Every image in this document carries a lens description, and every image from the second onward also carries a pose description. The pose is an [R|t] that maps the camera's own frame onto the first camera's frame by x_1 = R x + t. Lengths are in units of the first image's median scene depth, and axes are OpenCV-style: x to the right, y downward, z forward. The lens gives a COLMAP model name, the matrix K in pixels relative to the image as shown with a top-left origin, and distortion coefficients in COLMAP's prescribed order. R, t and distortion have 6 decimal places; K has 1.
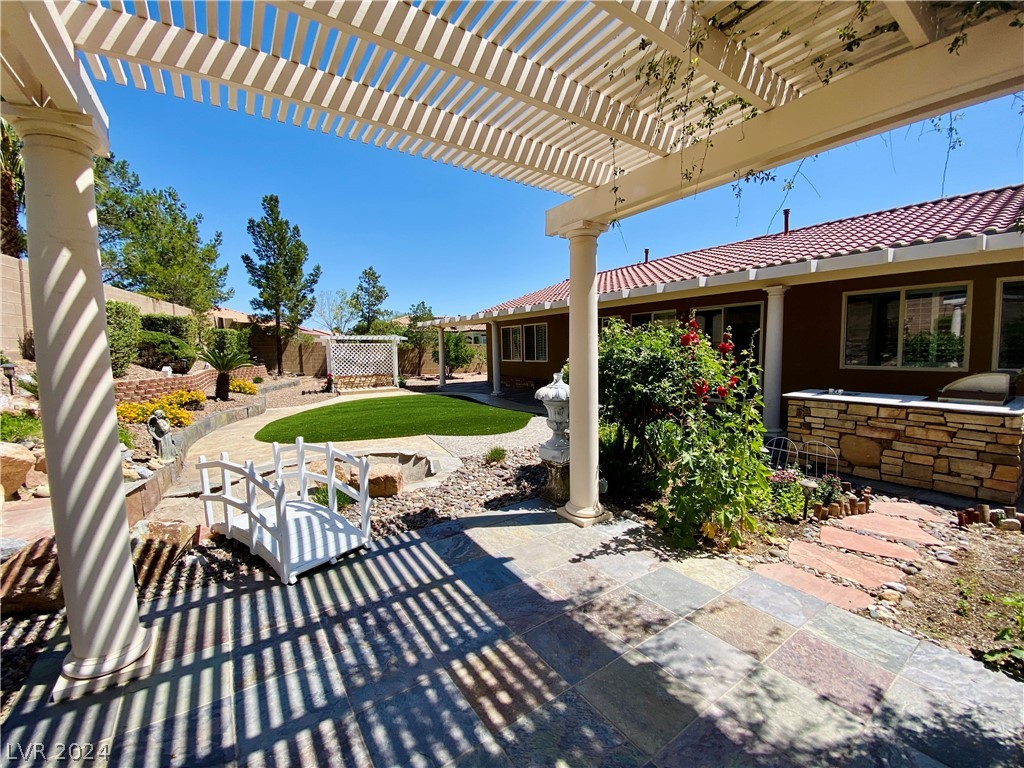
lens RADIAL K [[412.9, 0, 520.3], [0, 412.9, 391.9], [0, 0, 1]] dist [0.020244, -0.026818]
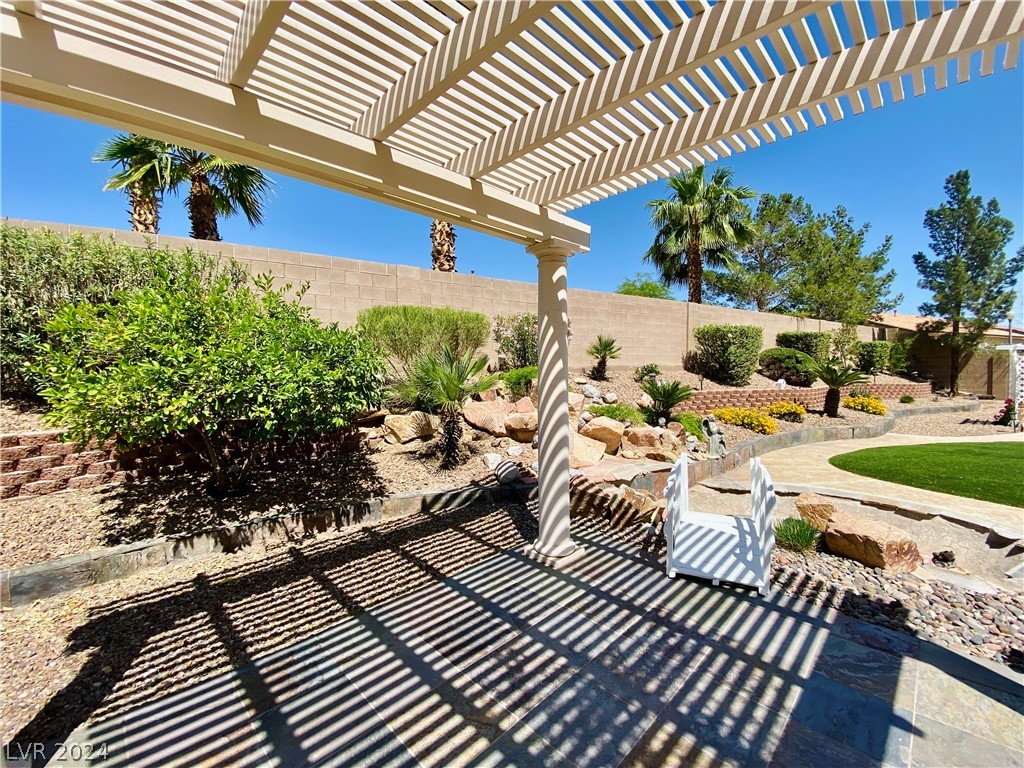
lens RADIAL K [[420.4, 0, 508.5], [0, 420.4, 379.0], [0, 0, 1]] dist [0.019493, -0.020103]
pose [[0.163964, 0.037413, -0.985757, 0.079872], [-0.098661, 0.994892, 0.021349, -0.008405], [0.981520, 0.093755, 0.166818, 0.054564]]
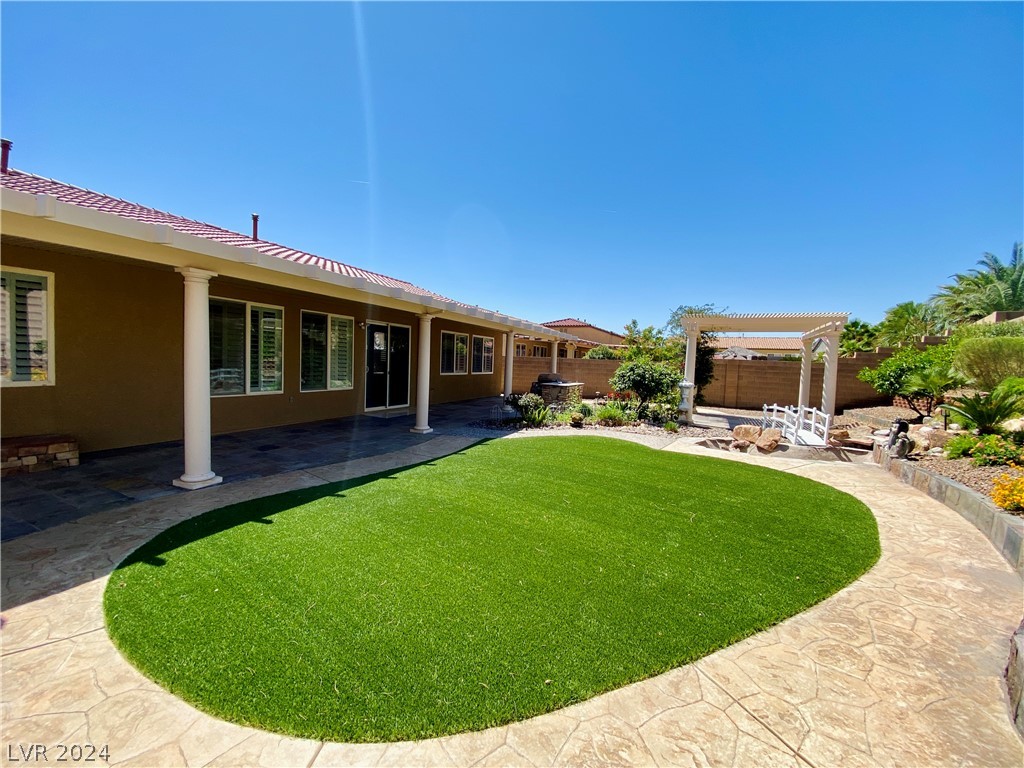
lens RADIAL K [[420.4, 0, 508.5], [0, 420.4, 379.0], [0, 0, 1]] dist [0.019493, -0.020103]
pose [[-0.513773, -0.042017, 0.856897, -0.734016], [0.065008, 0.994022, 0.087718, -0.117782], [-0.855460, 0.100773, -0.507970, 1.221754]]
